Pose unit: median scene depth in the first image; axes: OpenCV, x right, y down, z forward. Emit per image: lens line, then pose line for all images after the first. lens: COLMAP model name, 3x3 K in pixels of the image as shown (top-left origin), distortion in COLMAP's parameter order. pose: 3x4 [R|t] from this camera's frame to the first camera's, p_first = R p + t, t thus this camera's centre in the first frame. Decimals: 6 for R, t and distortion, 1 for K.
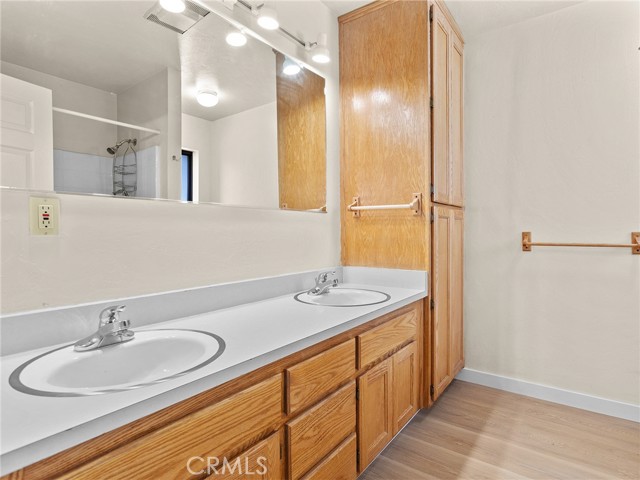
lens RADIAL K [[338.6, 0, 321.9], [0, 338.6, 237.9], [0, 0, 1]] dist [-0.018538, 0.007155]
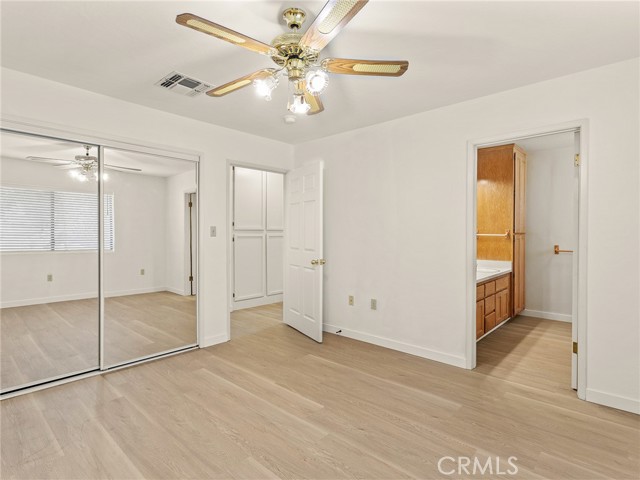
lens RADIAL K [[337.1, 0, 299.6], [0, 337.1, 238.3], [0, 0, 1]] dist [-0.002666, 0.000497]
pose [[0.991935, 0.008667, -0.126451, -0.885188], [-0.008459, 0.999962, 0.002183, -0.061227], [0.126465, -0.001096, 0.991970, -1.578259]]
